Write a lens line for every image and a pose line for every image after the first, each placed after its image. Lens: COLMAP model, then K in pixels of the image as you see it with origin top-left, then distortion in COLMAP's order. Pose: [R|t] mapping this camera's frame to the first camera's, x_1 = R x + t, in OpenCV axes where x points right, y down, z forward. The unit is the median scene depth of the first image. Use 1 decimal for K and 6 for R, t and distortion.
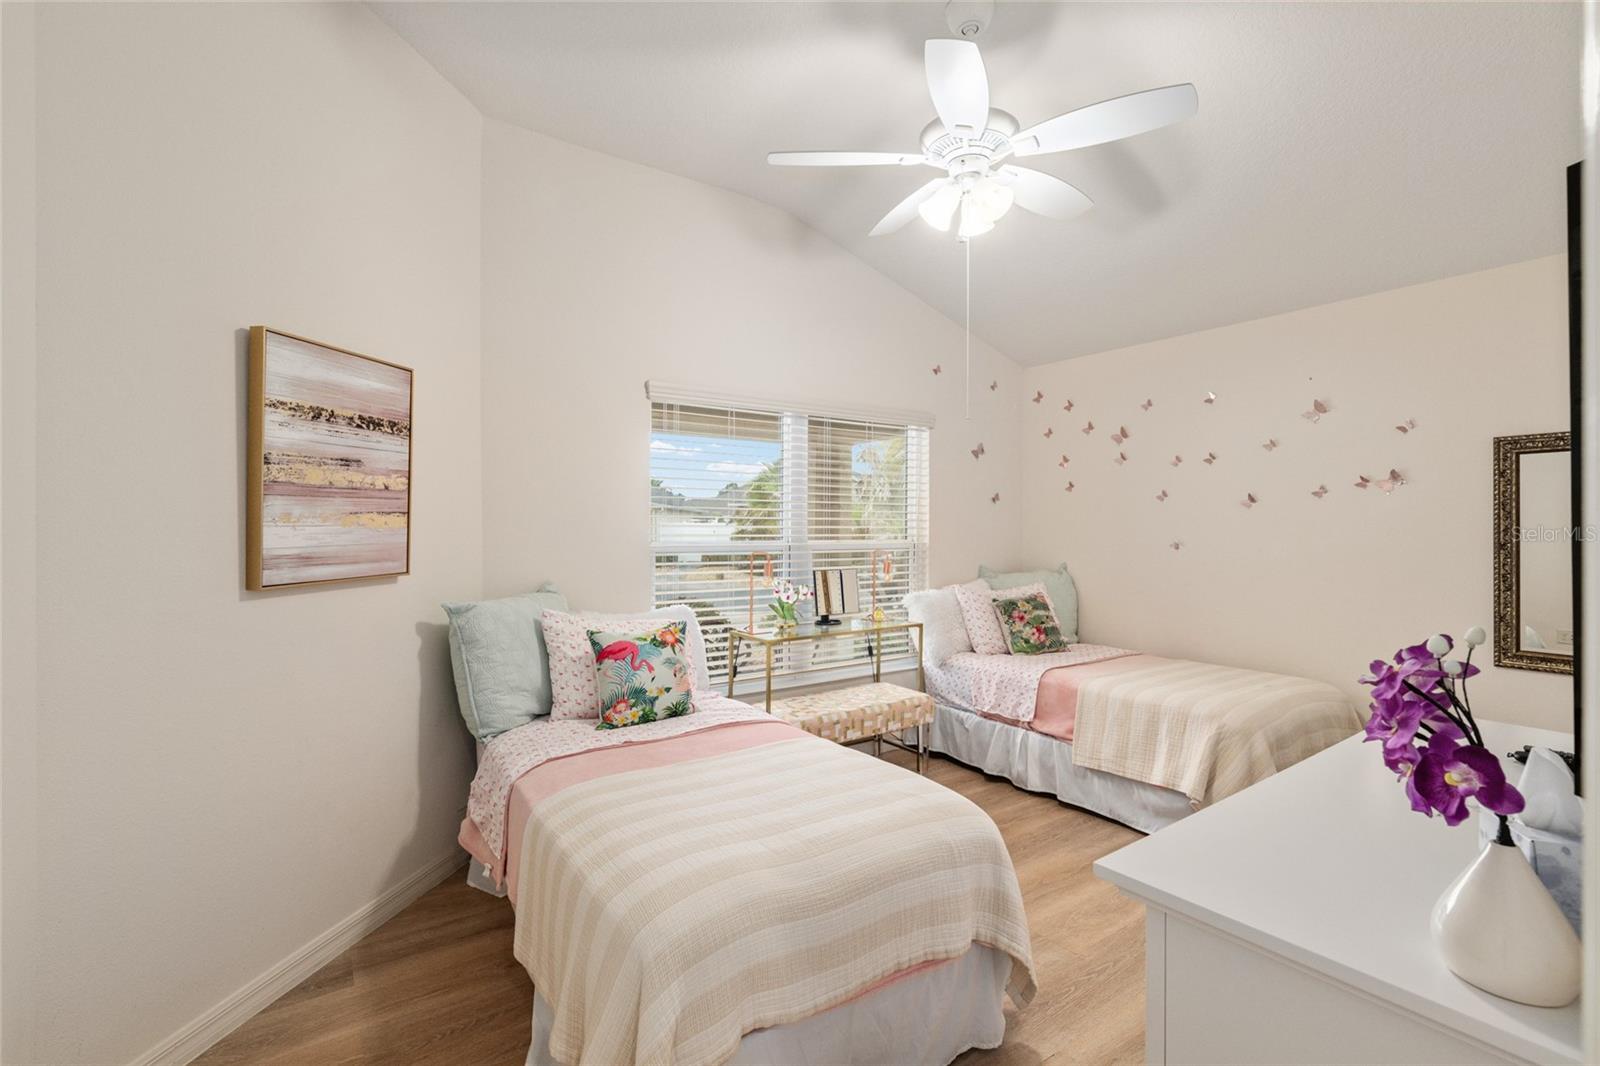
lens RADIAL K [[713.9, 0, 799.3], [0, 713.9, 527.2], [0, 0, 1]] dist [0.002783, 0.000944]
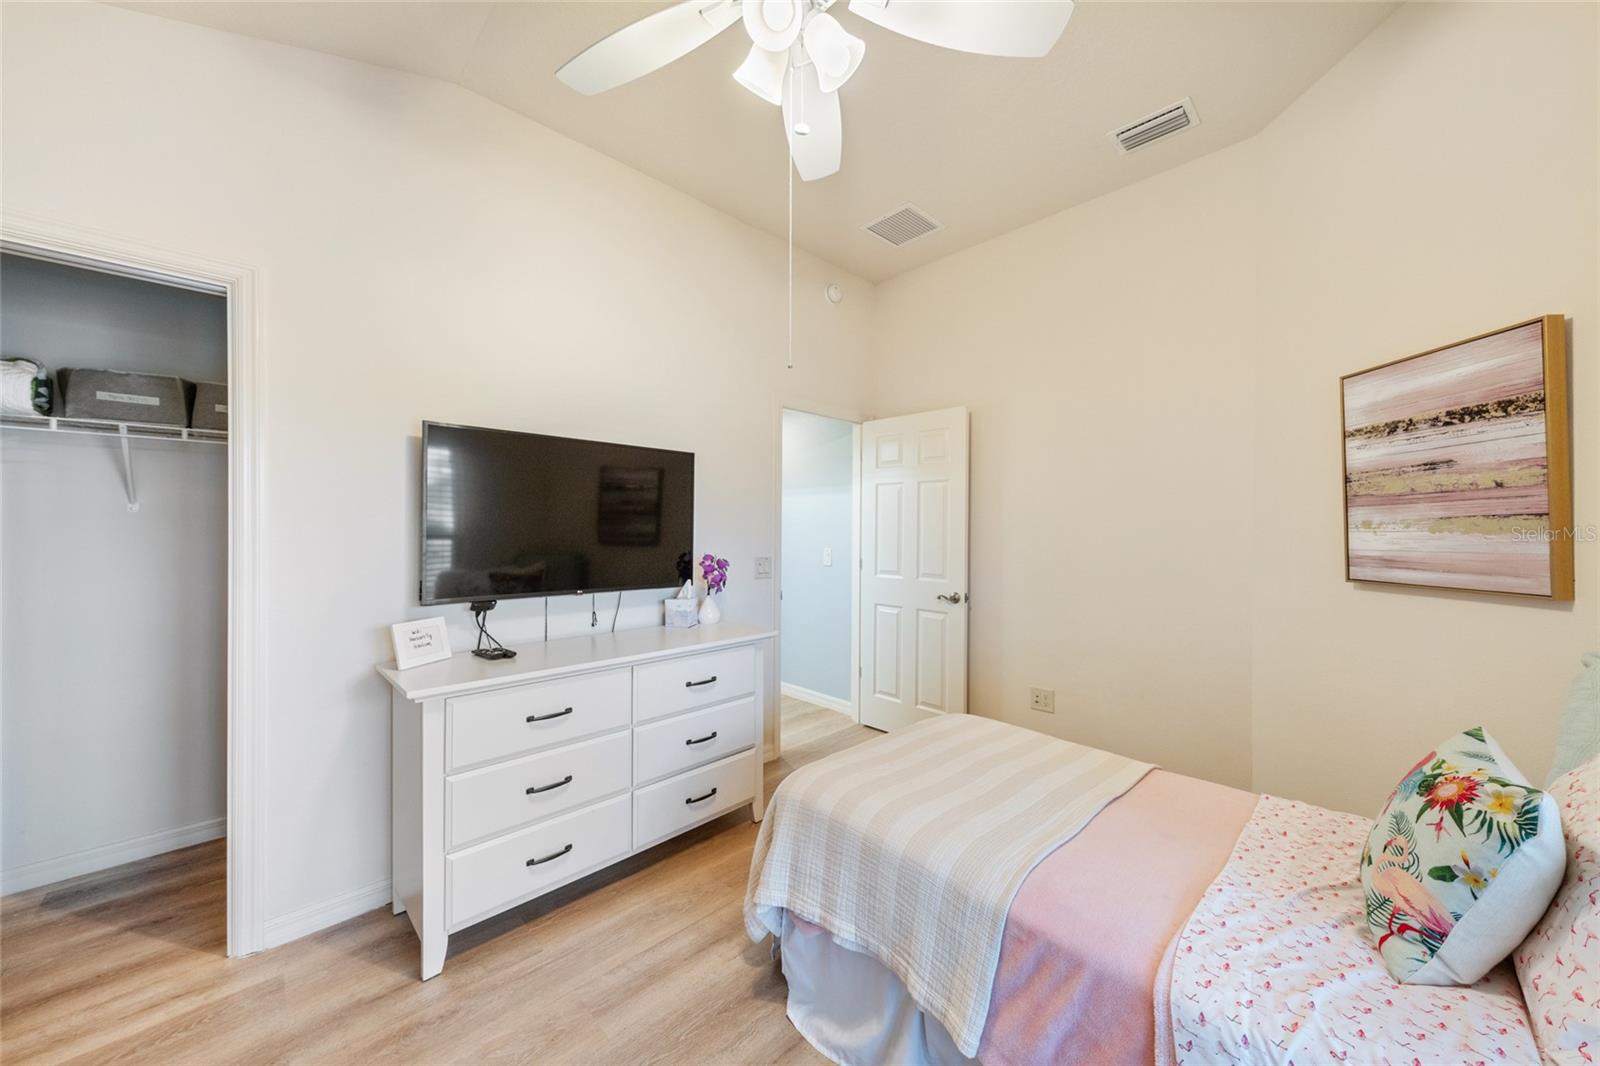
lens RADIAL K [[608.1, 0, 801.8], [0, 608.1, 527.9], [0, 0, 1]] dist [0.000040, 0.000003]
pose [[-0.984992, -0.002260, -0.172586, 0.347495], [-0.001935, 0.999996, -0.002051, -0.003636], [0.172590, -0.001686, -0.984992, 1.671892]]
